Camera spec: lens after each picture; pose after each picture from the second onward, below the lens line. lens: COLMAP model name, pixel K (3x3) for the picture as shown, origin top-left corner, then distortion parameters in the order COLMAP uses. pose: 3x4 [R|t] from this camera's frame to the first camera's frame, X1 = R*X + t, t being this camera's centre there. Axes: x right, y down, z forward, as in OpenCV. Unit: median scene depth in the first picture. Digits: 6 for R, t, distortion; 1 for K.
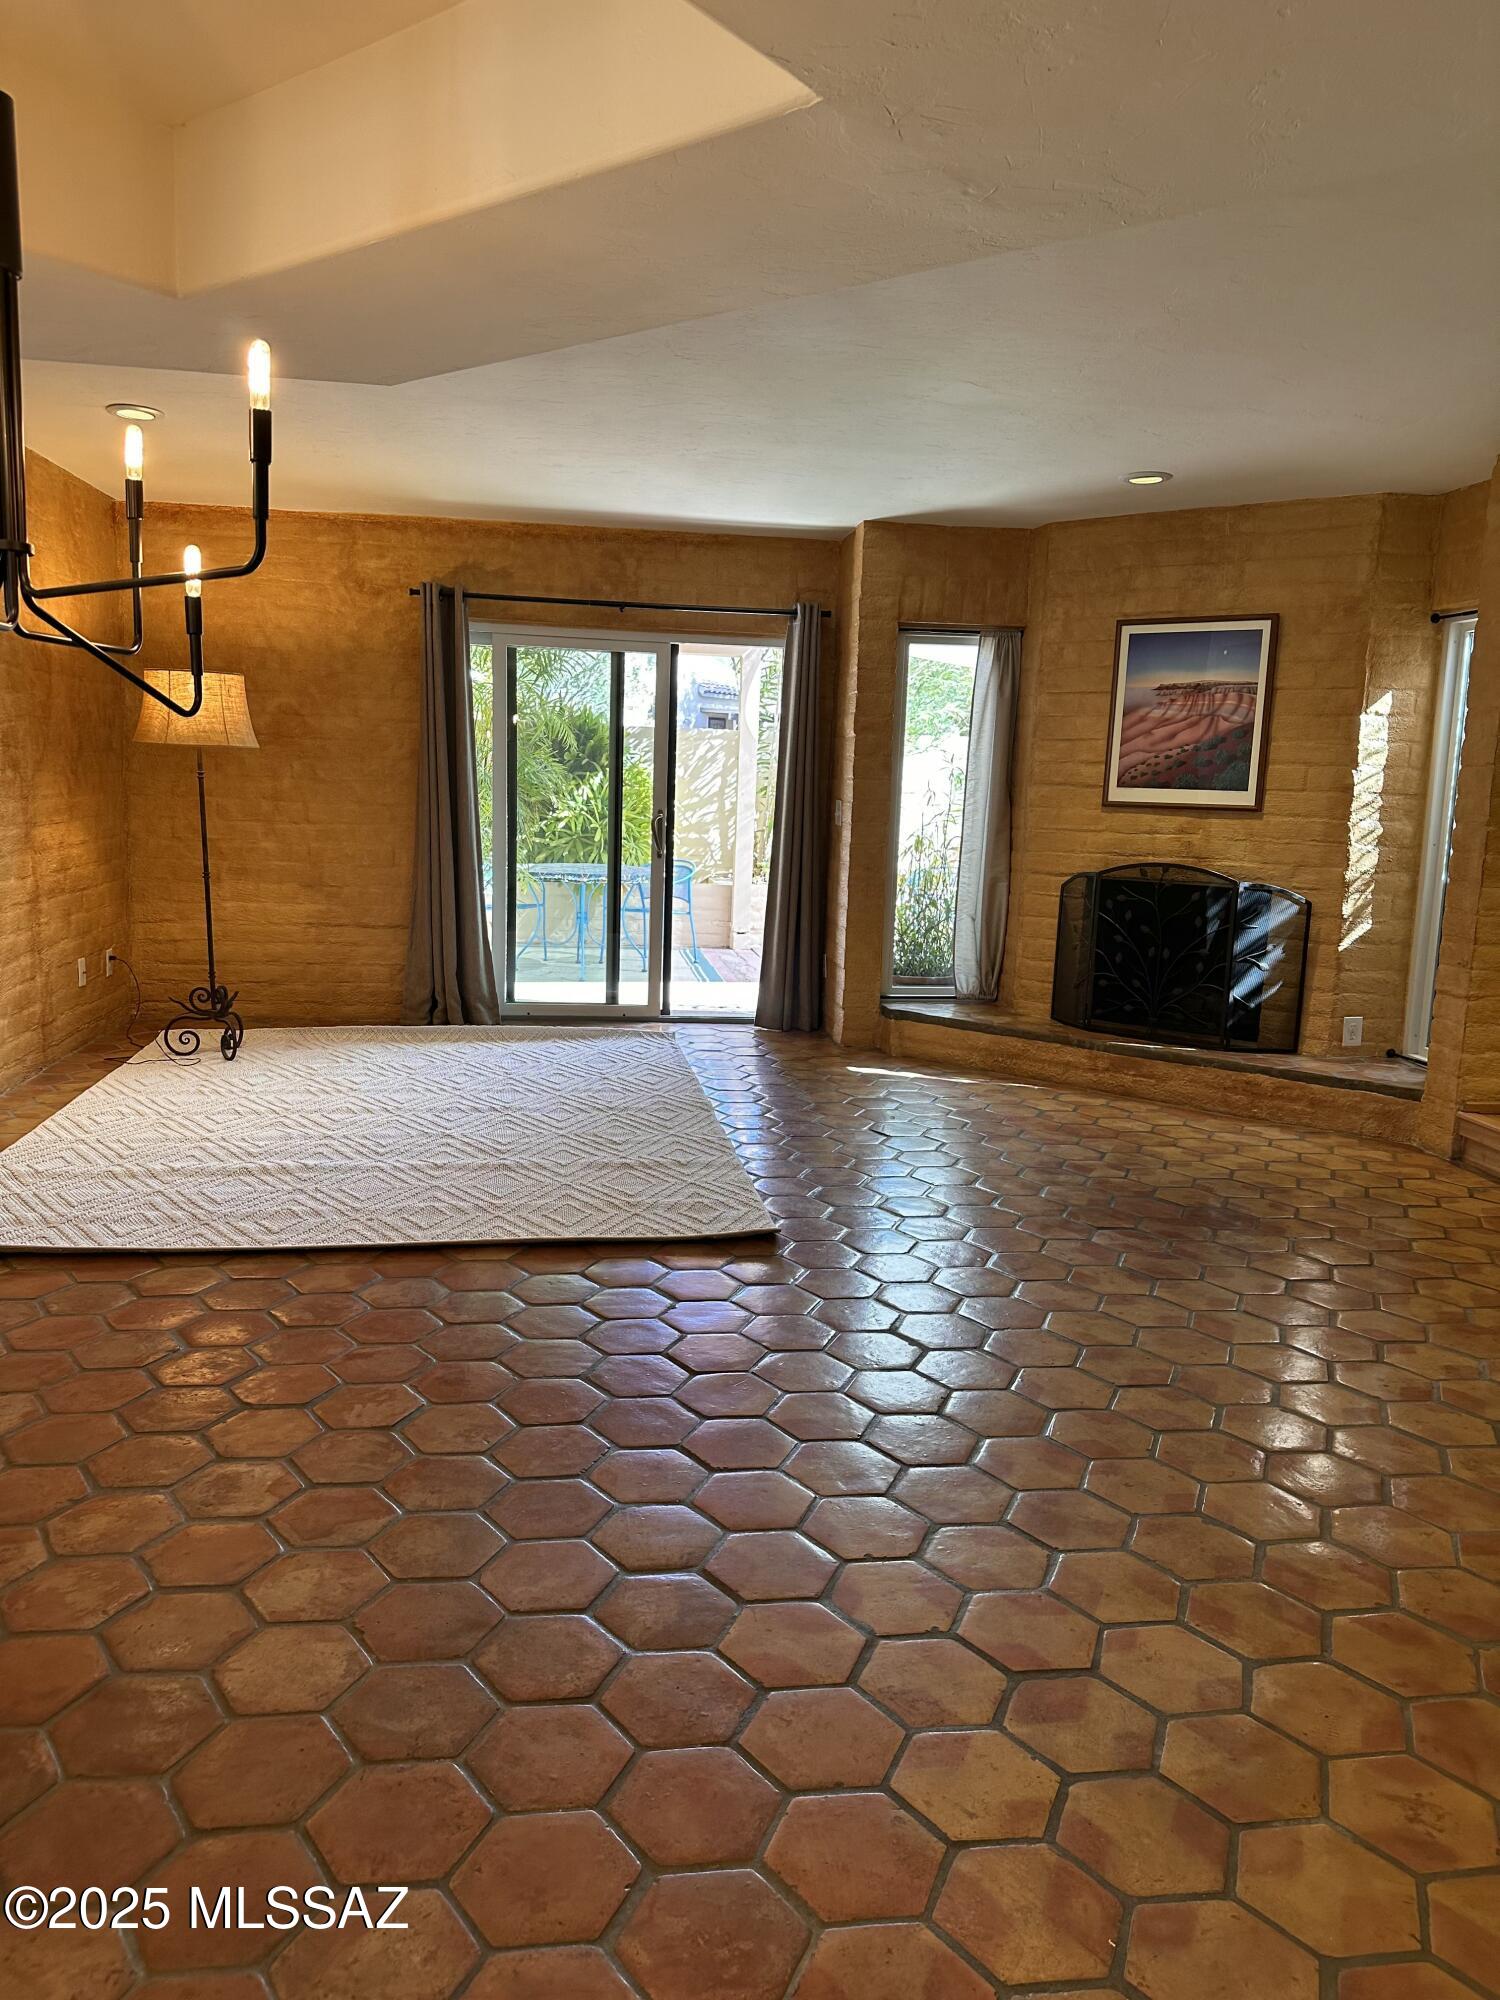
lens RADIAL K [[1393.3, 0, 765.9], [0, 1393.3, 990.9], [0, 0, 1]] dist [0.061072, -0.074306]
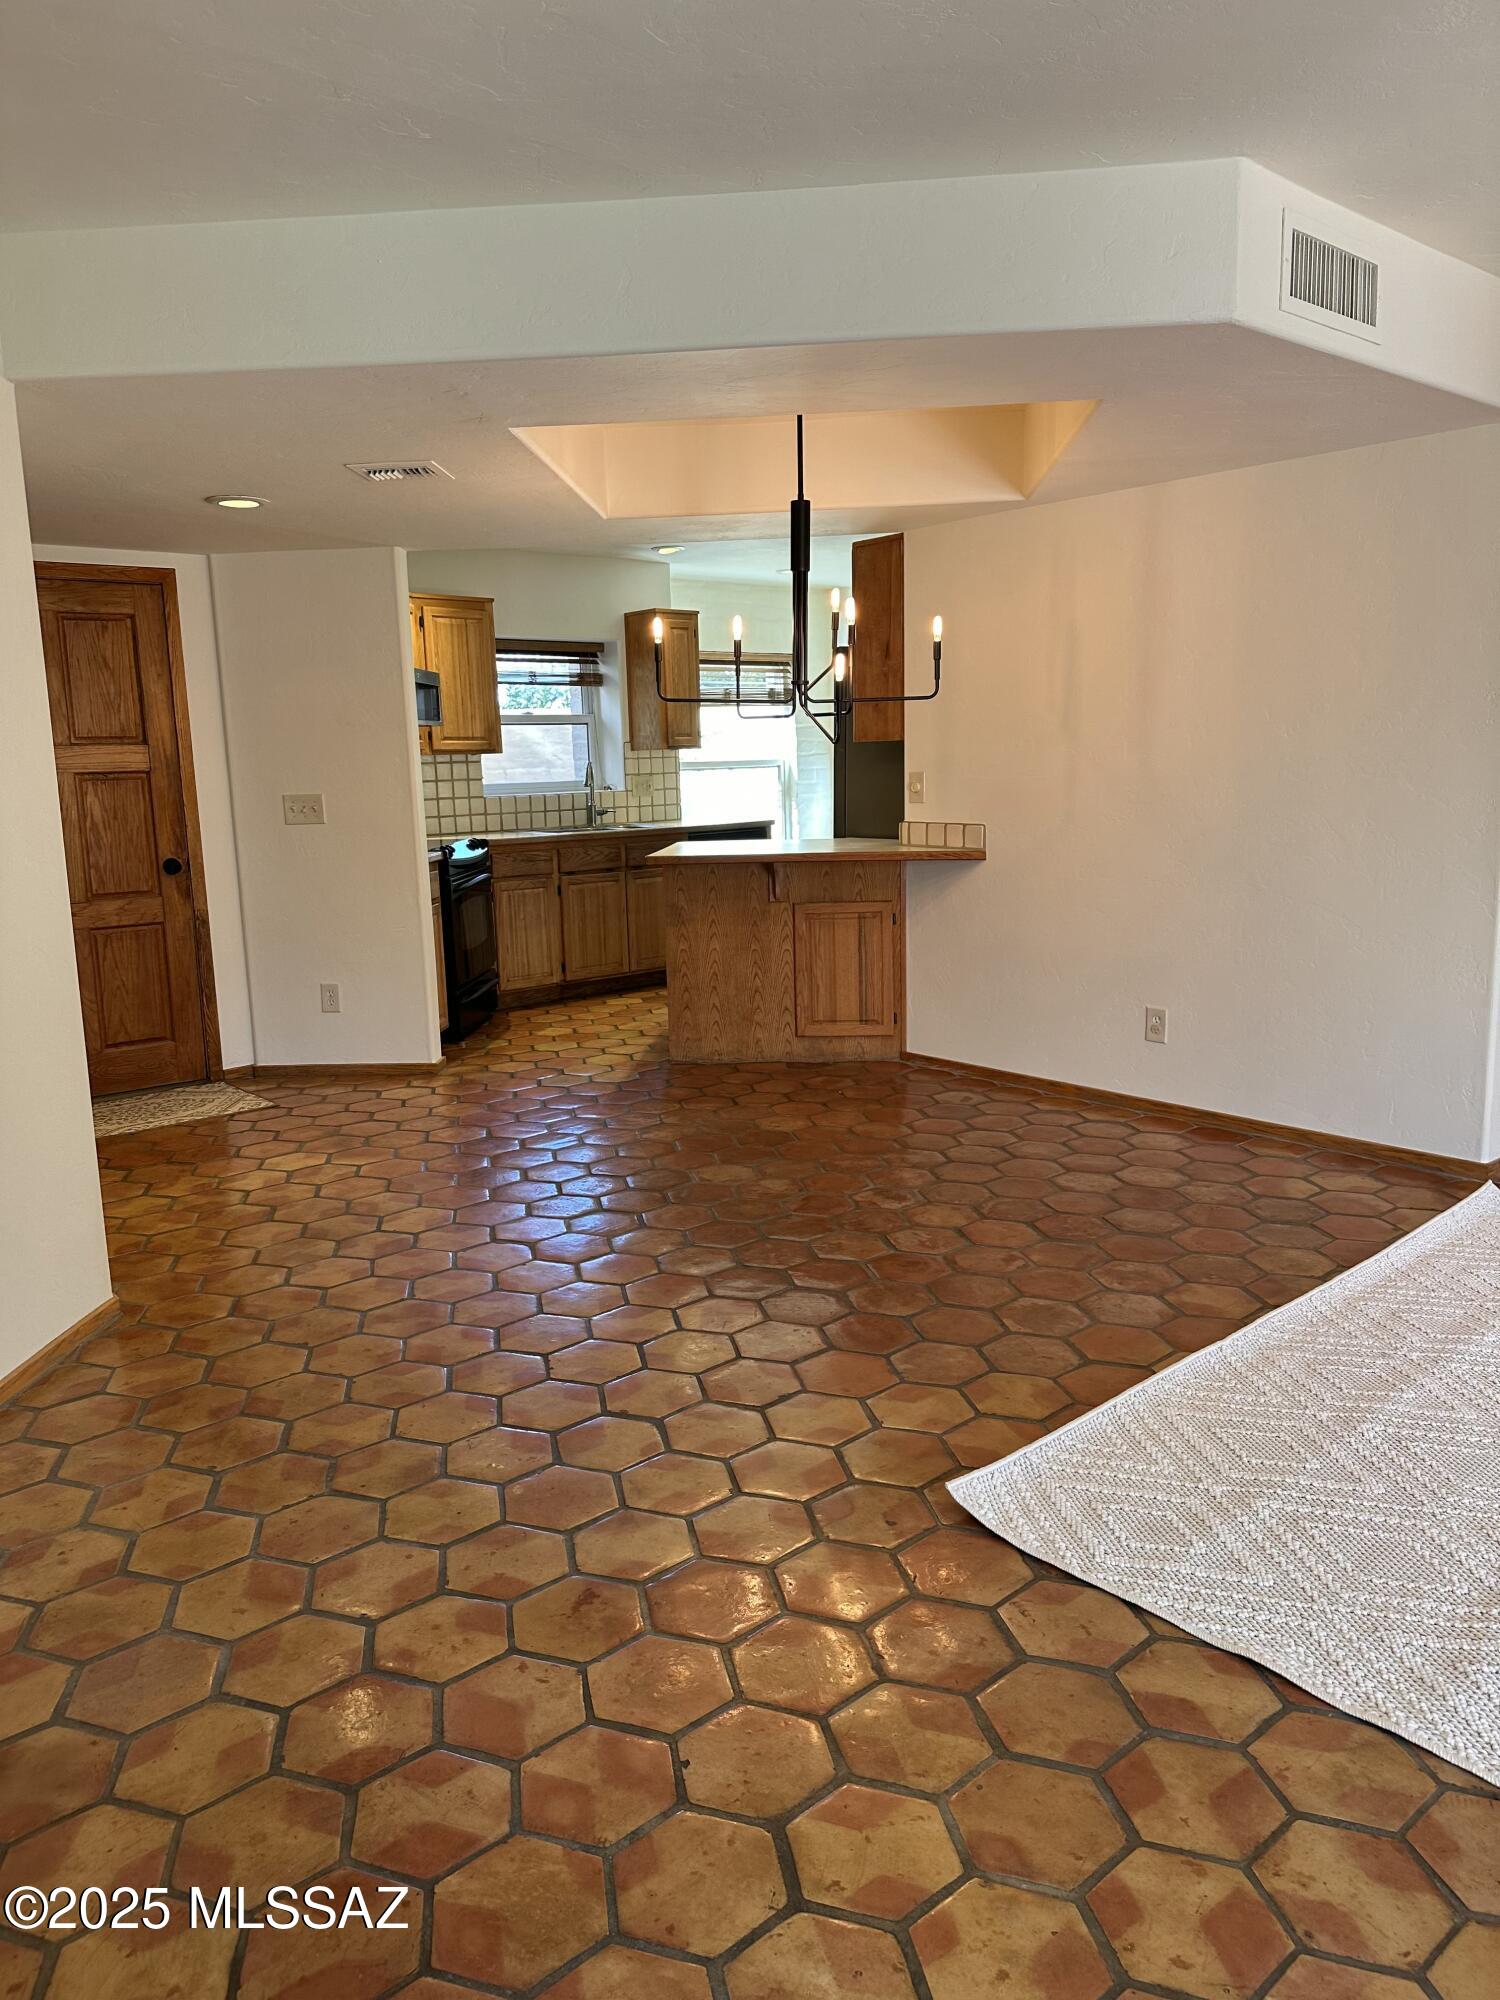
lens RADIAL K [[1393.3, 0, 752.4], [0, 1393.3, 1015.4], [0, 0, 1]] dist [0.061072, -0.074306]
pose [[-0.840263, 0.090527, -0.534568, 0.261757], [-0.082476, 0.953146, 0.291051, -0.135407], [0.535869, 0.288648, -0.793427, 0.897811]]
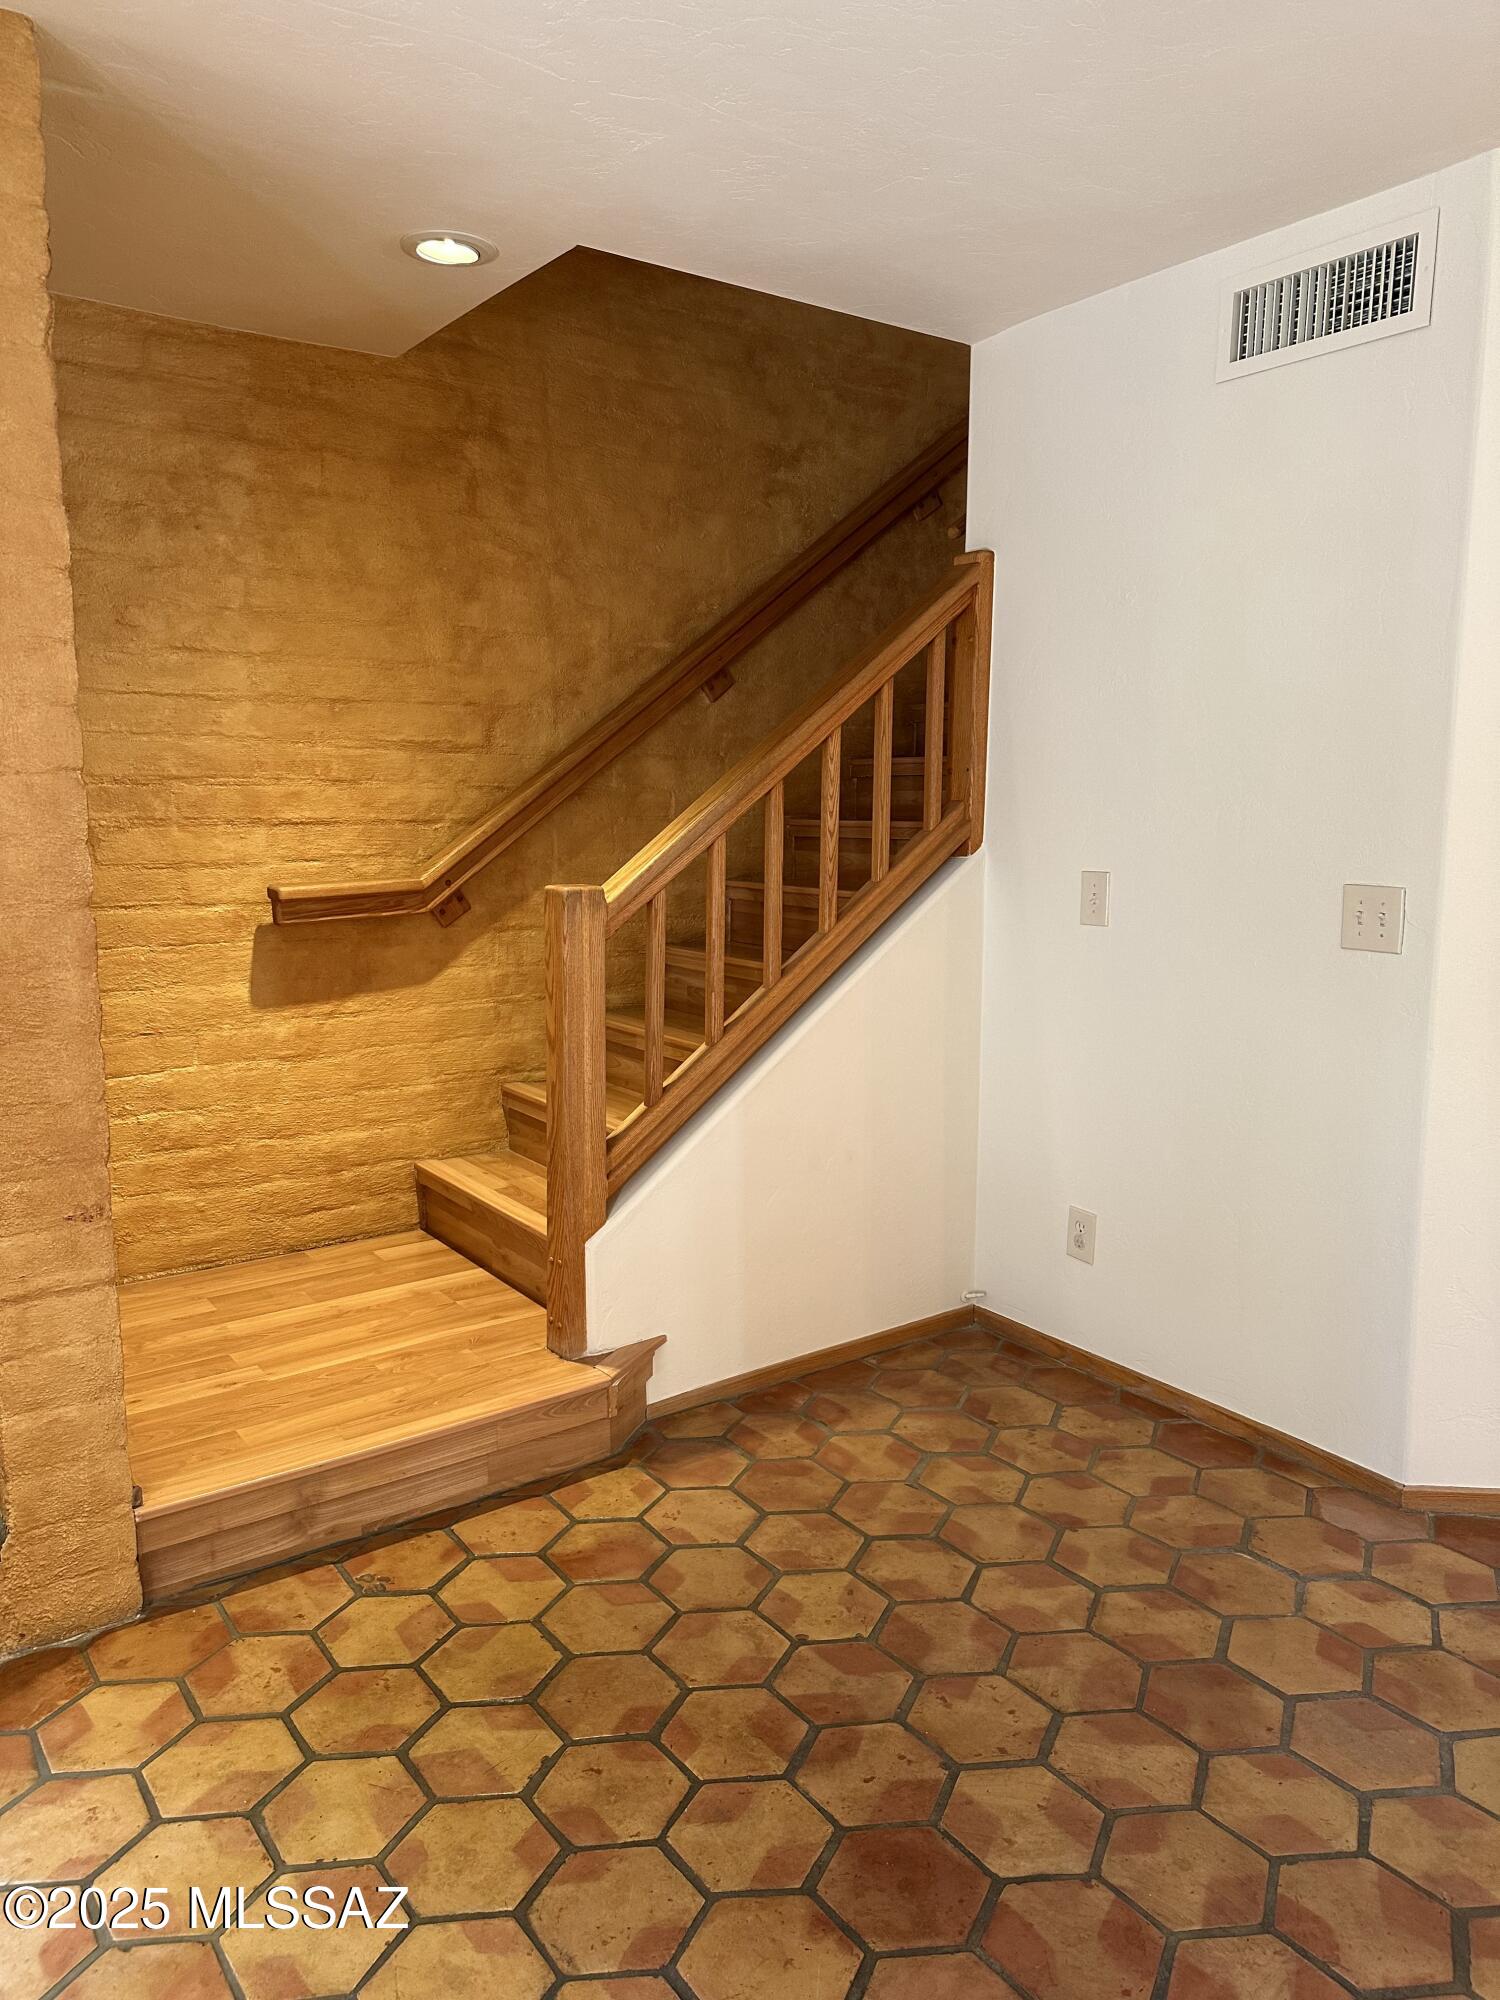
lens RADIAL K [[1393.3, 0, 740.1], [0, 1393.3, 992.9], [0, 0, 1]] dist [0.061072, -0.074306]
pose [[-0.456205, -0.164238, 0.874587, 0.014697], [0.114205, 0.963887, 0.240579, -0.144958], [-0.882516, 0.209635, -0.420973, 0.833315]]
